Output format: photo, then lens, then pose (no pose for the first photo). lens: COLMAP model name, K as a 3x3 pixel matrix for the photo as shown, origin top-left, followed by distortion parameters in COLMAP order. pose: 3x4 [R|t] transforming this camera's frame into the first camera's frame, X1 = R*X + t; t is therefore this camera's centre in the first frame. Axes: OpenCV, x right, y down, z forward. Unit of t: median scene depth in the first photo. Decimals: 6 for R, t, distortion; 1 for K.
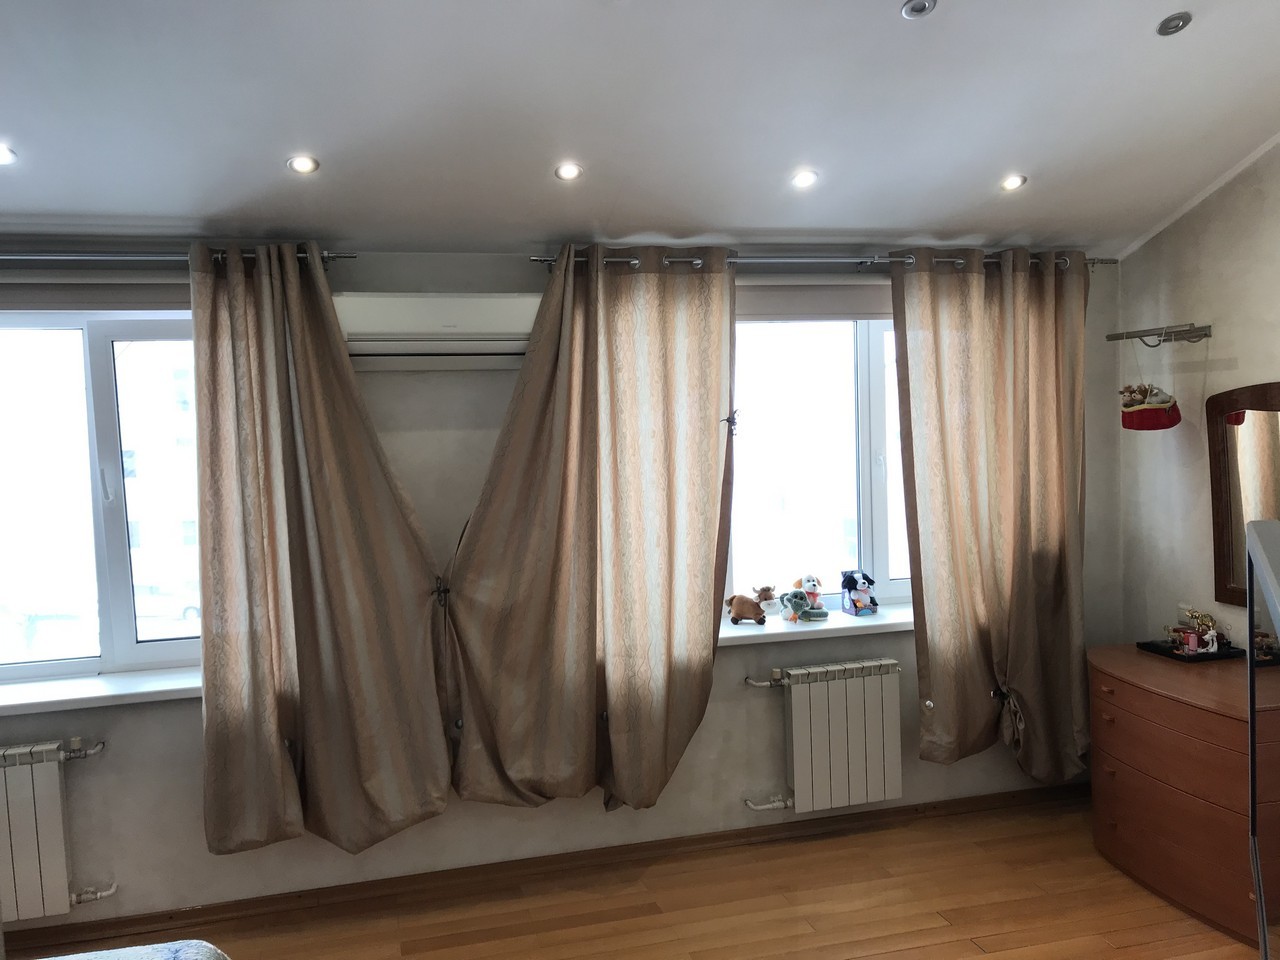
lens RADIAL K [[1056.7, 0, 626.3], [0, 1056.7, 471.5], [0, 0, 1]] dist [0.059464, -0.077343]
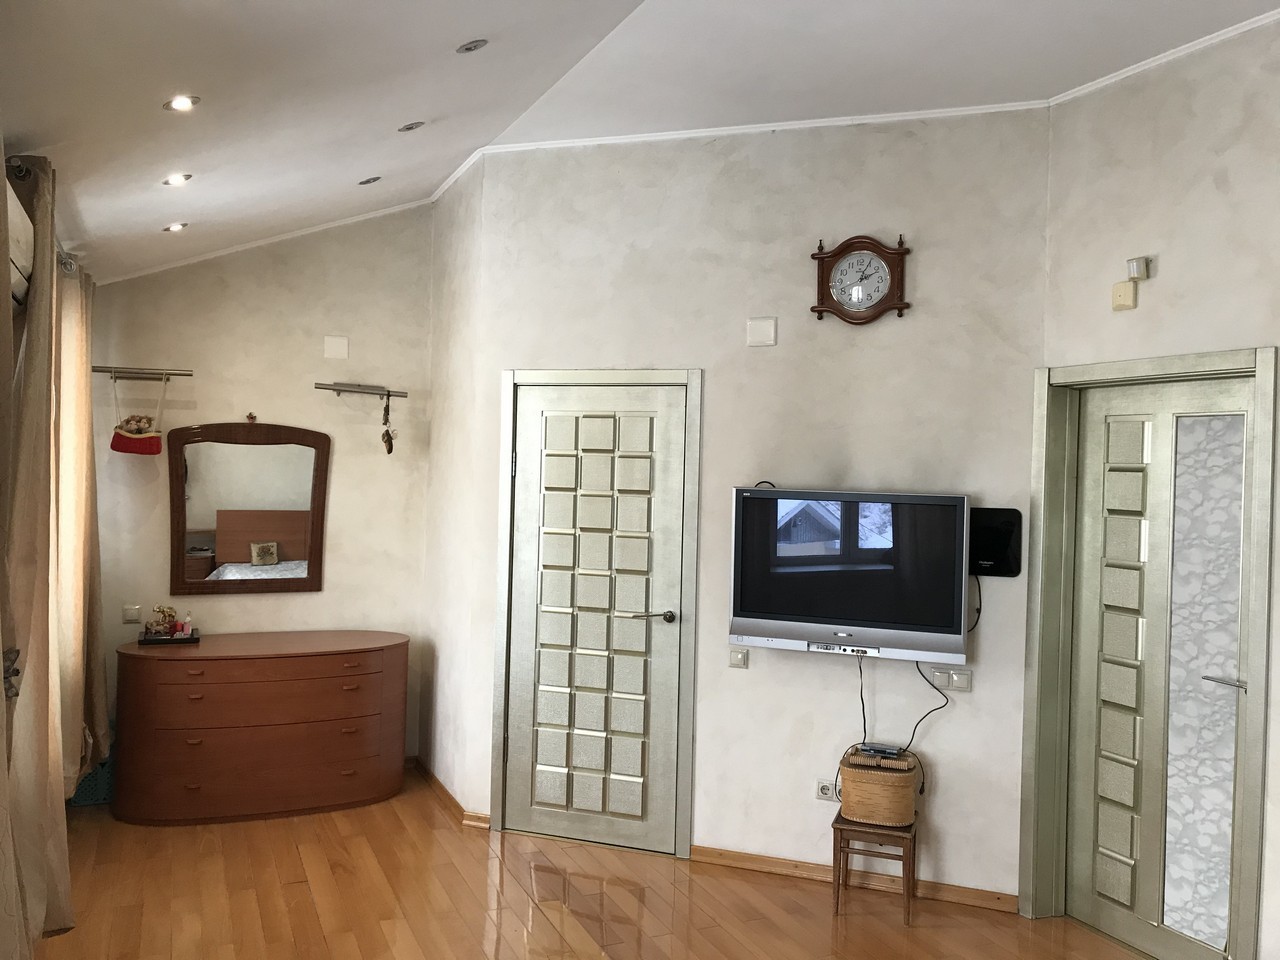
lens RADIAL K [[1056.7, 0, 626.3], [0, 1056.7, 471.5], [0, 0, 1]] dist [0.059464, -0.077343]
pose [[-0.137521, 0.015326, 0.990380, -0.806188], [0.038797, 0.999196, -0.010075, 0.011900], [-0.989739, 0.037038, -0.138005, 0.696617]]
